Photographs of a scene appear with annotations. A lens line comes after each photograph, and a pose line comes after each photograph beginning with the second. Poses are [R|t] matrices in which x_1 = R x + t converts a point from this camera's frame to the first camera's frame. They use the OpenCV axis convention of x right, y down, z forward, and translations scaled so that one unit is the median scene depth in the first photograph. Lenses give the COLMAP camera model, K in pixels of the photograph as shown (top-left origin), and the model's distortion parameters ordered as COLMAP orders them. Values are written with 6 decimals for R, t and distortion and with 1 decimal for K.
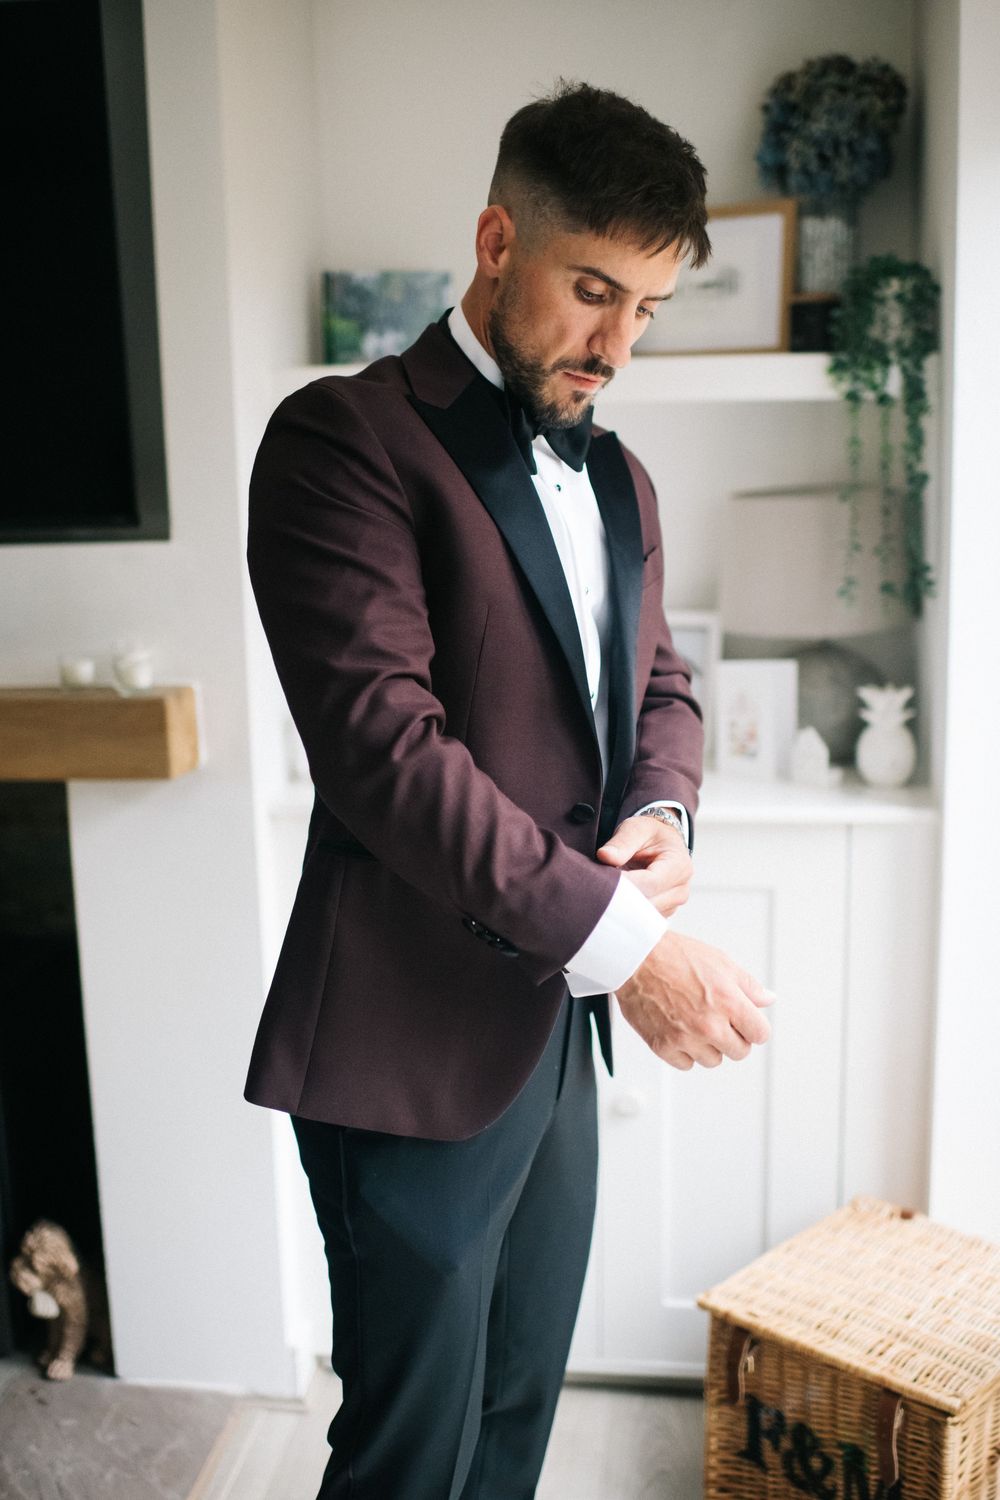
lens RADIAL K [[1596.3, 0, 500.0], [0, 1596.3, 750.0], [0, 0, 1]] dist [-0.134175, 0.137139]
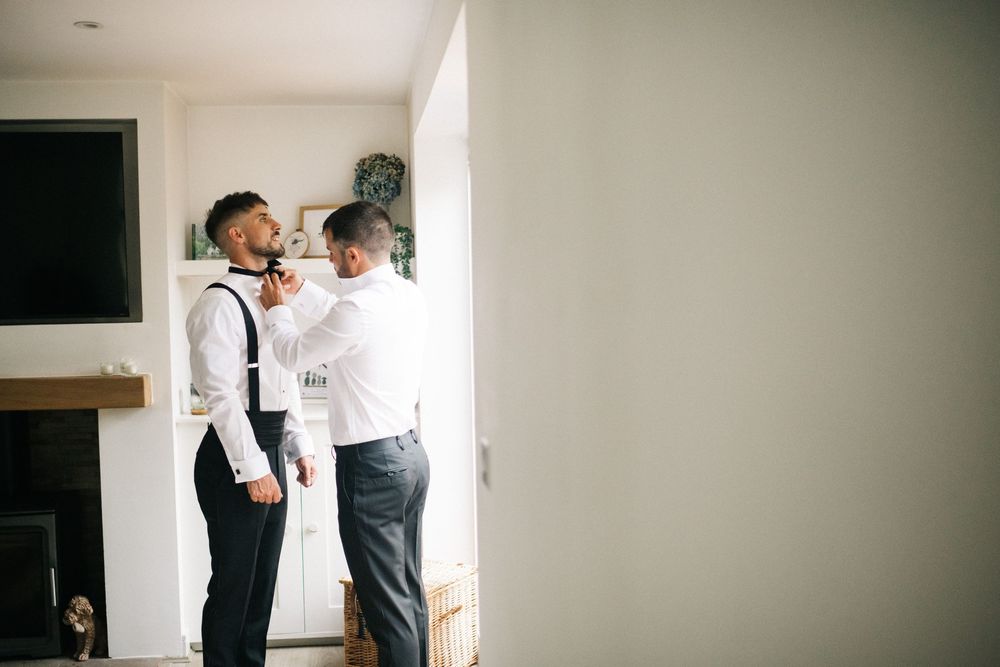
lens RADIAL K [[1064.2, 0, 500.0], [0, 1064.2, 333.5], [0, 0, 1]] dist [-0.134175, 0.137139]
pose [[0.964930, -0.003564, 0.262483, -0.083749], [0.043464, 0.988276, -0.146361, 0.175679], [-0.258884, 0.152637, 0.953772, -0.866883]]
